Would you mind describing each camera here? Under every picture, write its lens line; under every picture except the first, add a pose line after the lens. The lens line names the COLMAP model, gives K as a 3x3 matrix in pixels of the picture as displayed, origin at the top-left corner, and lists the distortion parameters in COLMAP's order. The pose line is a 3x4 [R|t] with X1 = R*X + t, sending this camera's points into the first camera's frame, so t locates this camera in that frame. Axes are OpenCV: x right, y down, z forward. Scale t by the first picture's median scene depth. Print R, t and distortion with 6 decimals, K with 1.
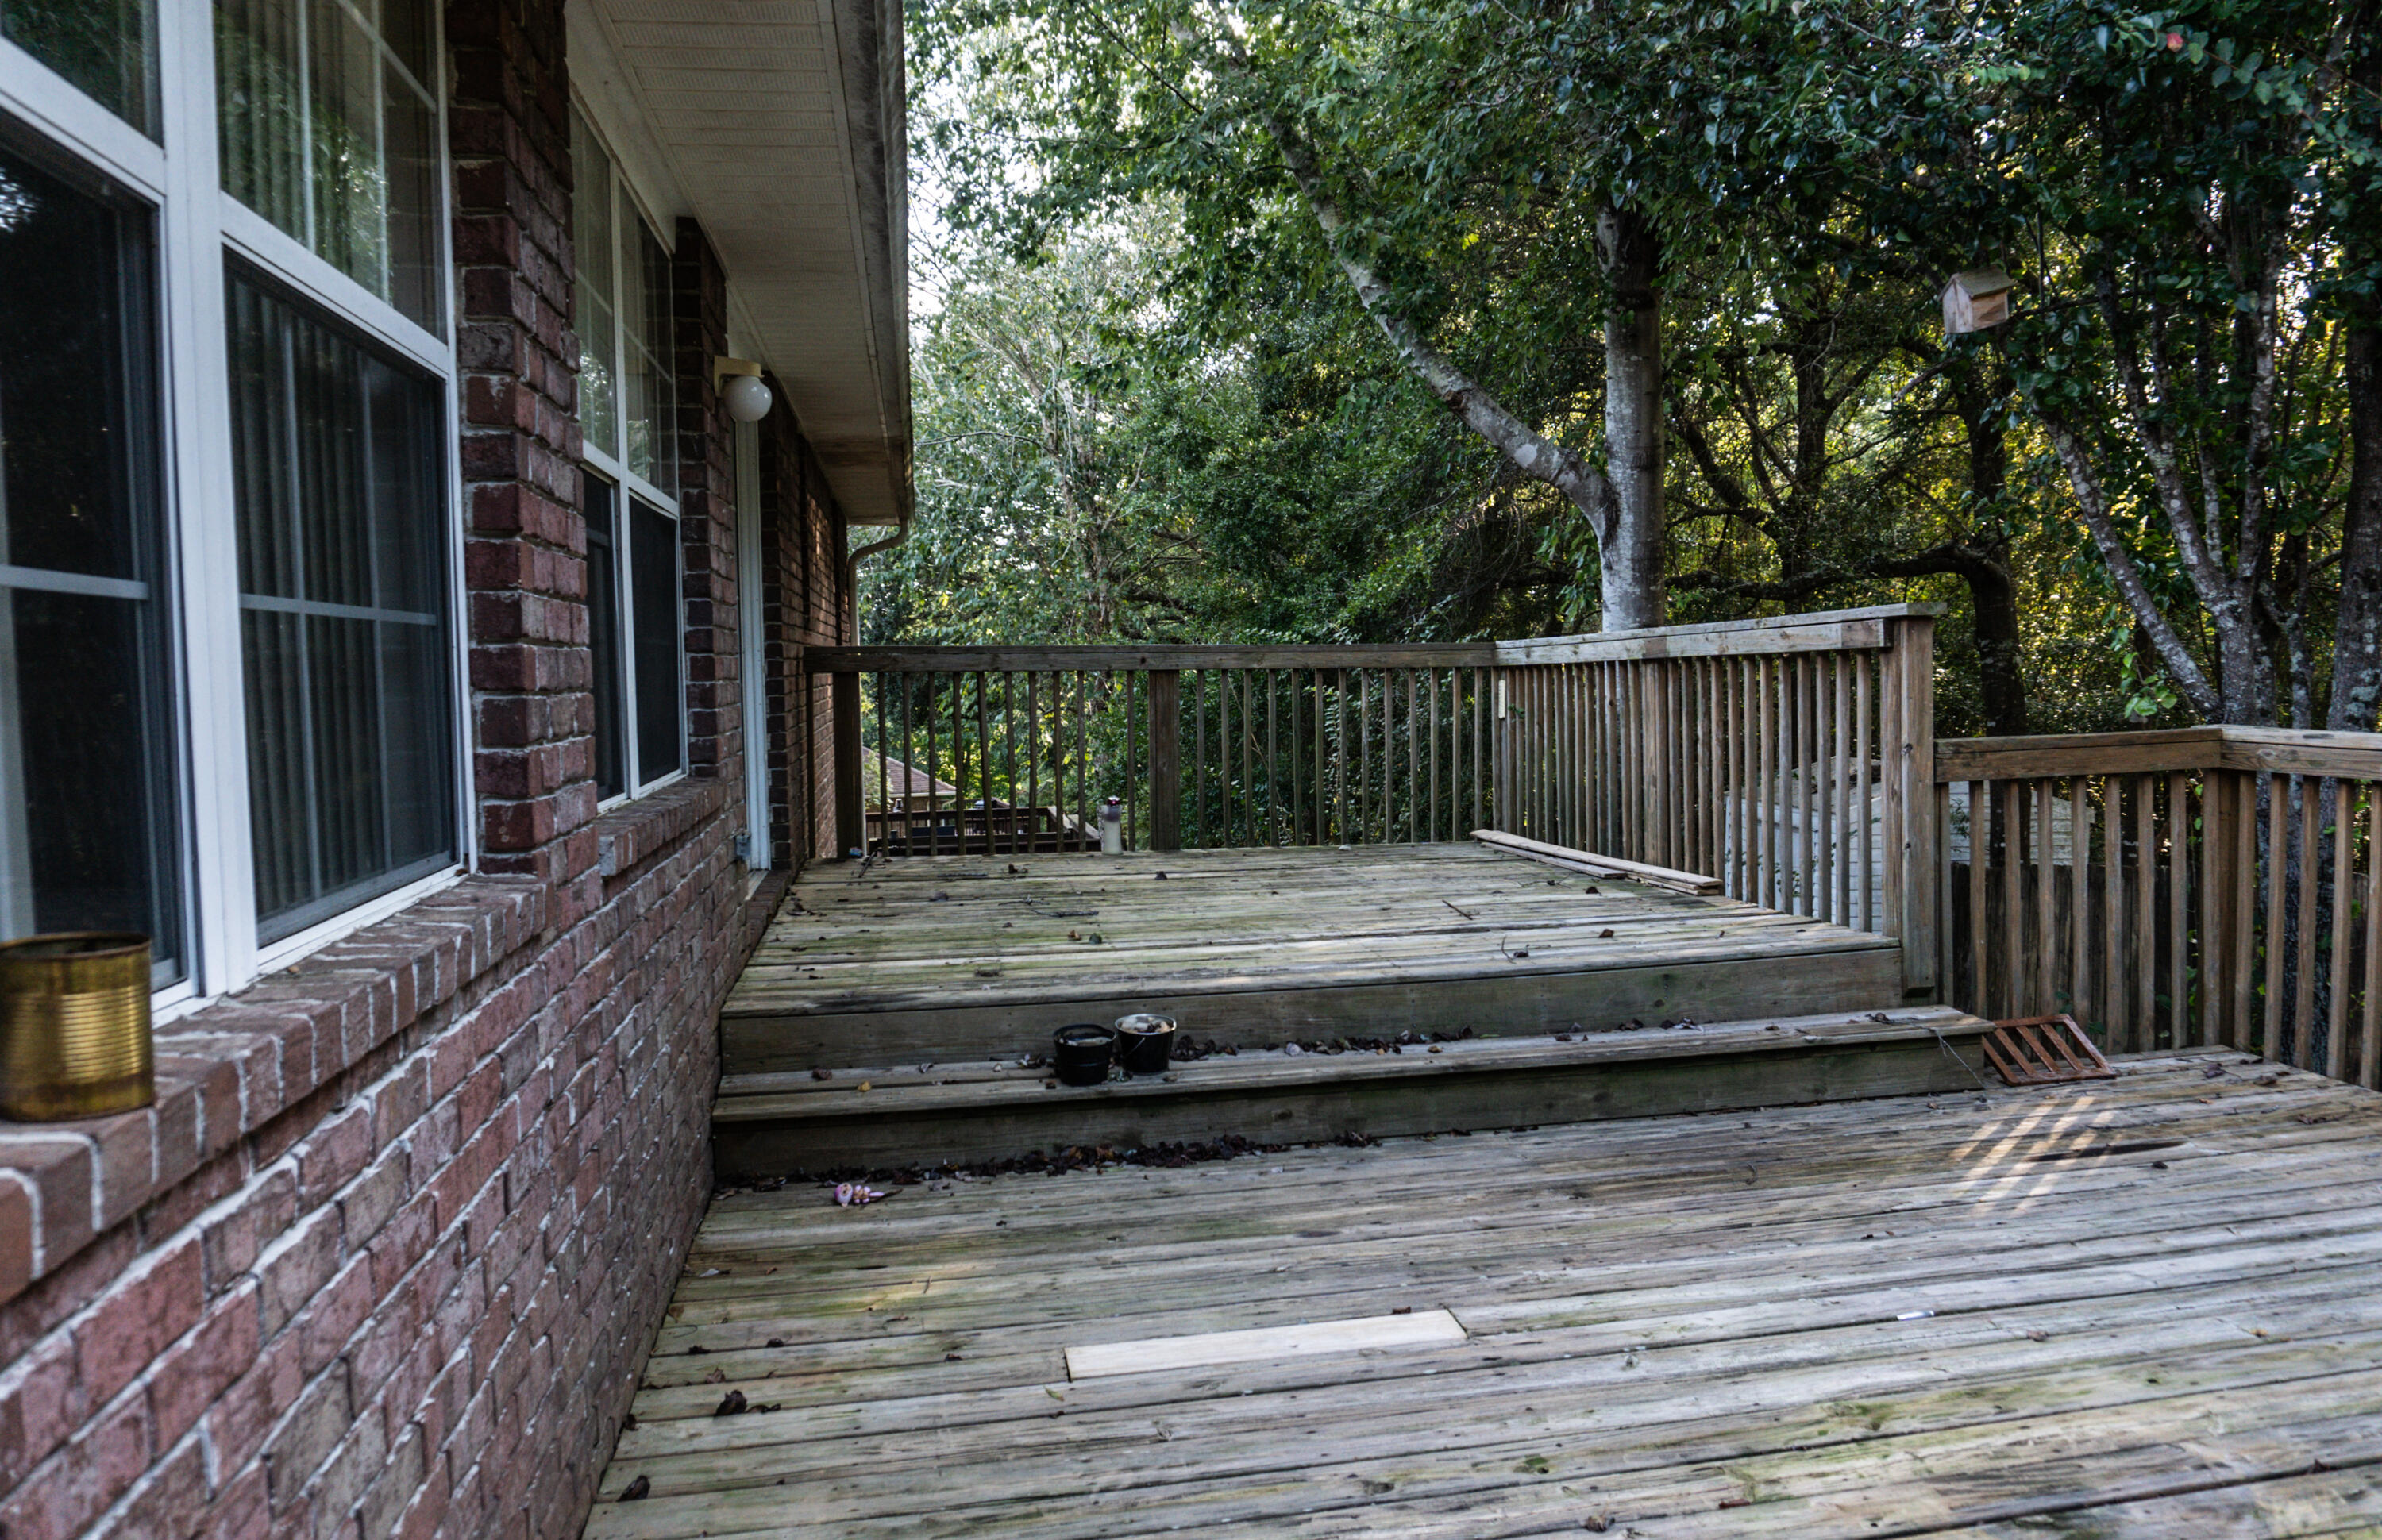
lens RADIAL K [[1661.4, 0, 1195.2], [0, 1661.4, 763.3], [0, 0, 1]] dist [0.000577, 0.000385]
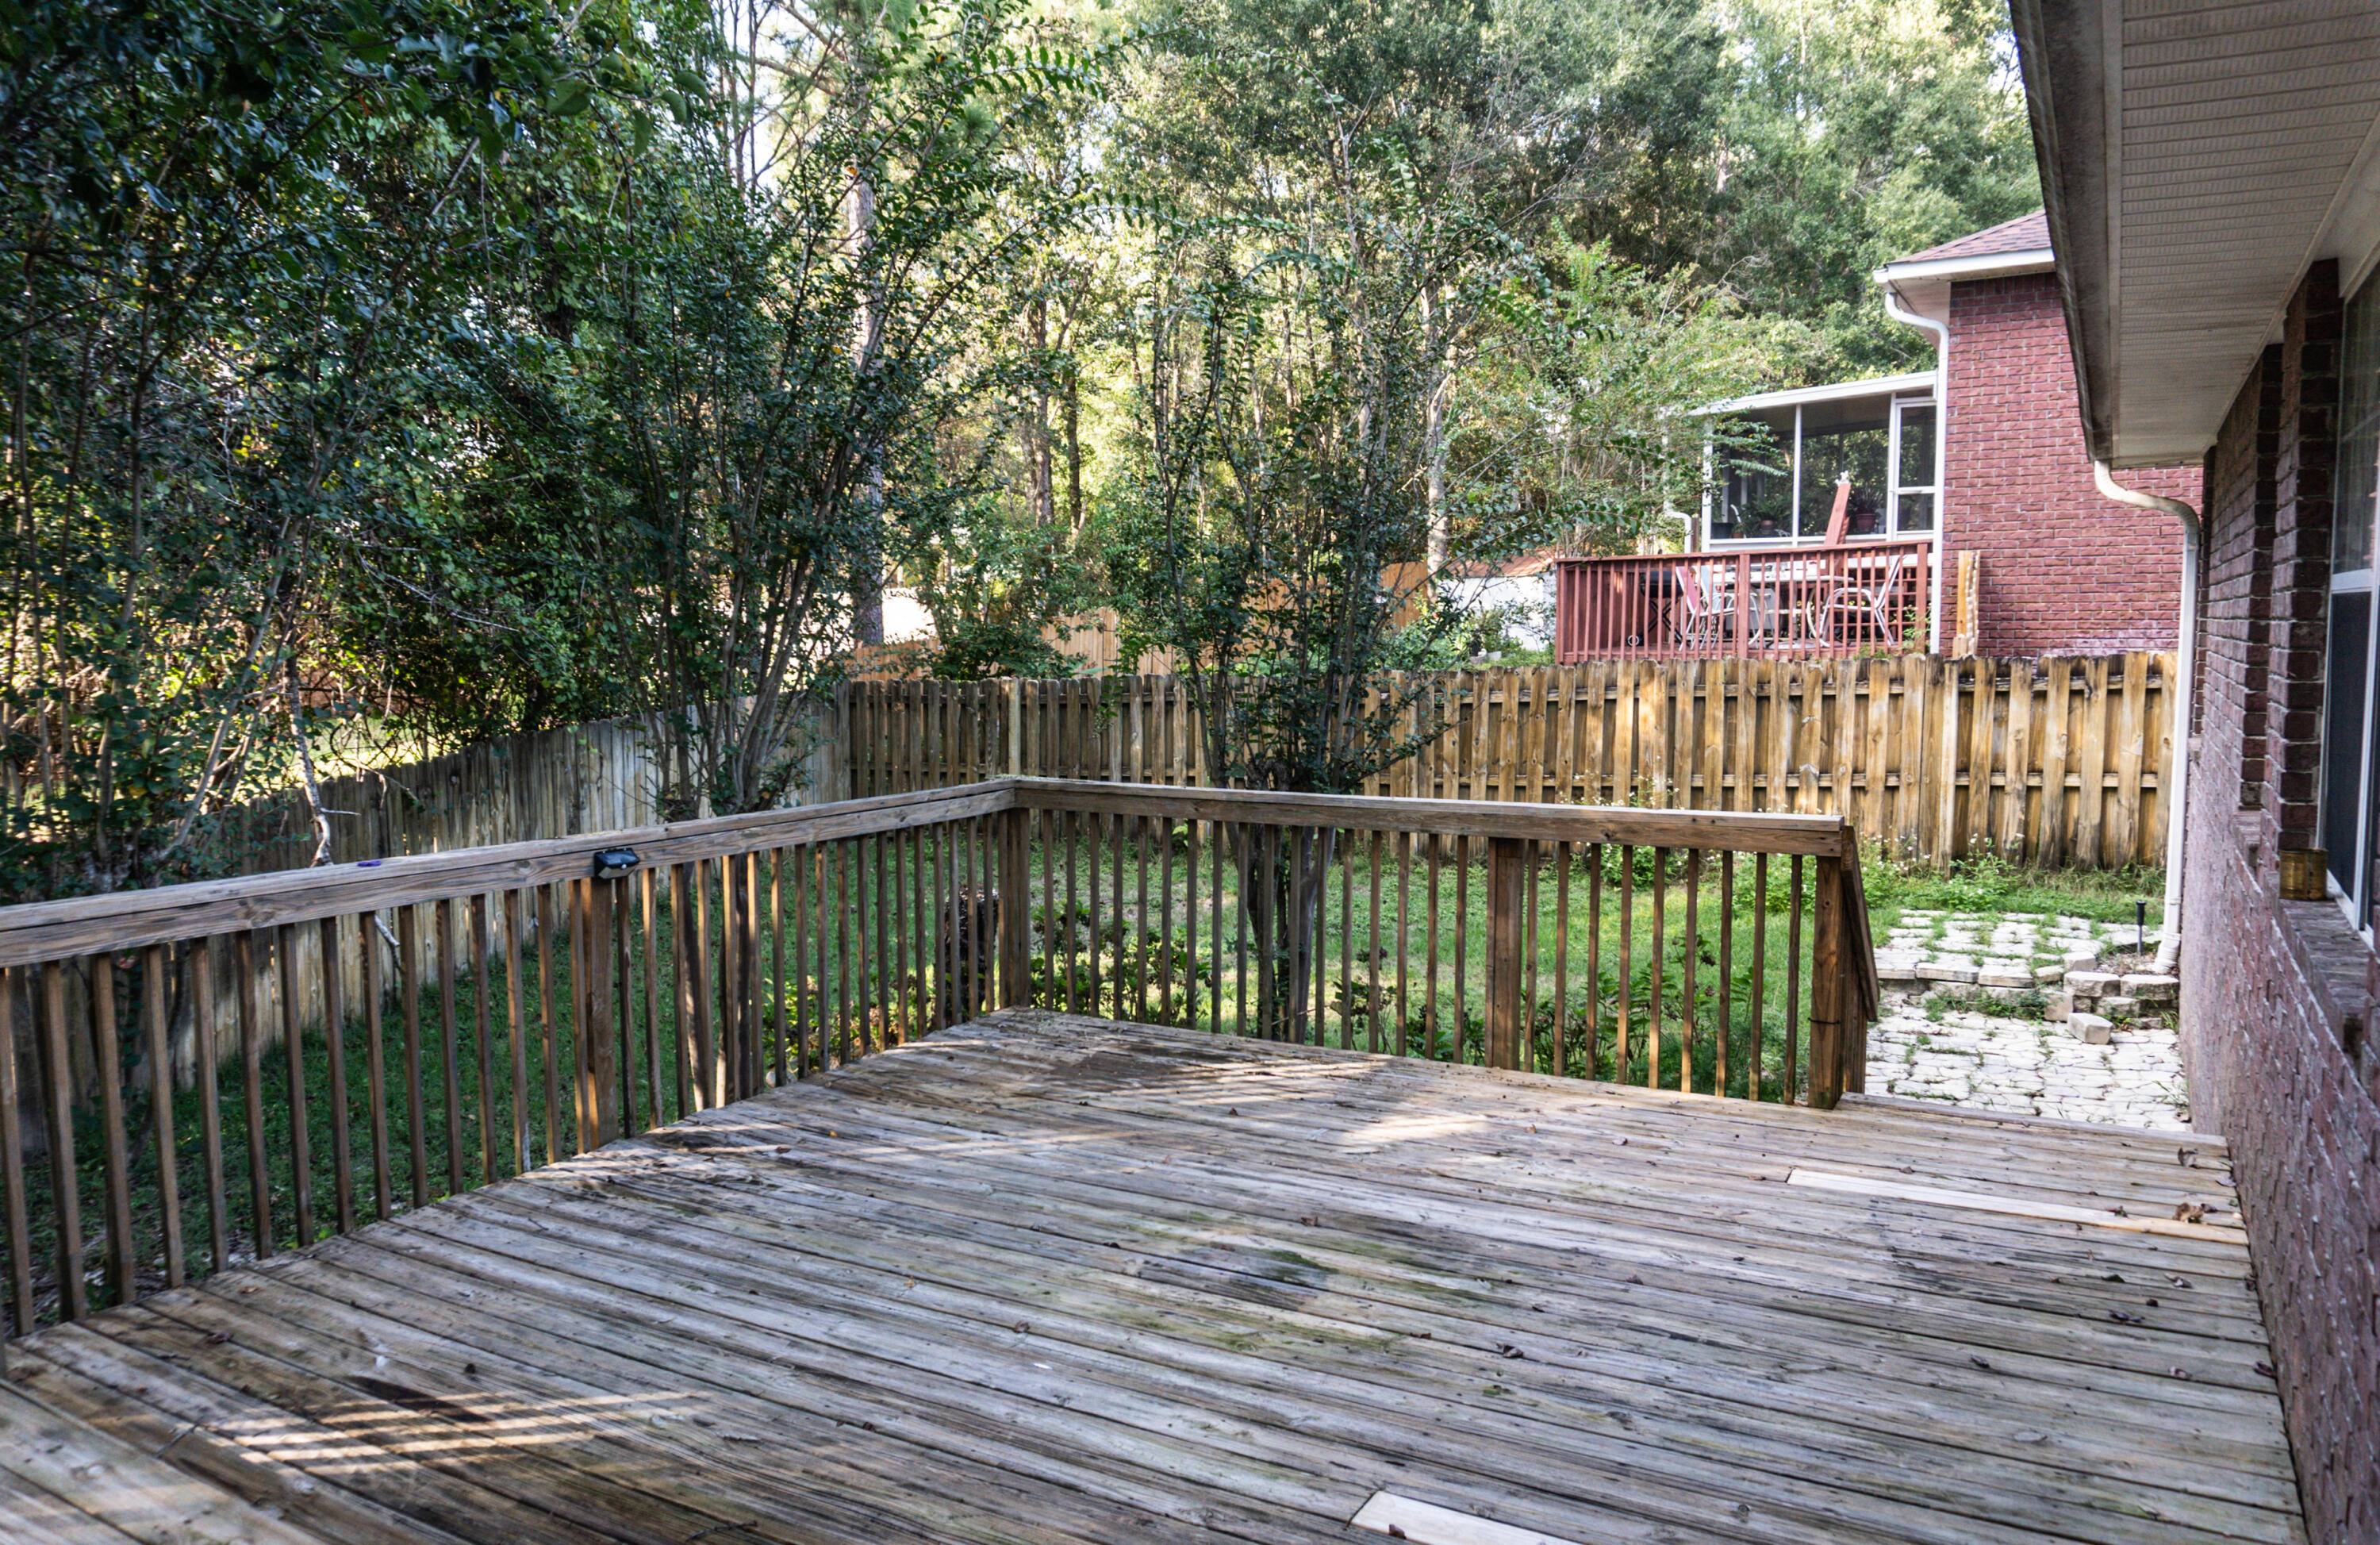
lens RADIAL K [[1660.4, 0, 1190.5], [0, 1660.4, 779.9], [0, 0, 1]] dist [0.000577, 0.000385]
pose [[-0.780041, -0.030656, 0.624977, -0.331906], [0.053692, 0.991836, 0.115664, -0.186863], [-0.623421, 0.123779, -0.772027, 1.635272]]
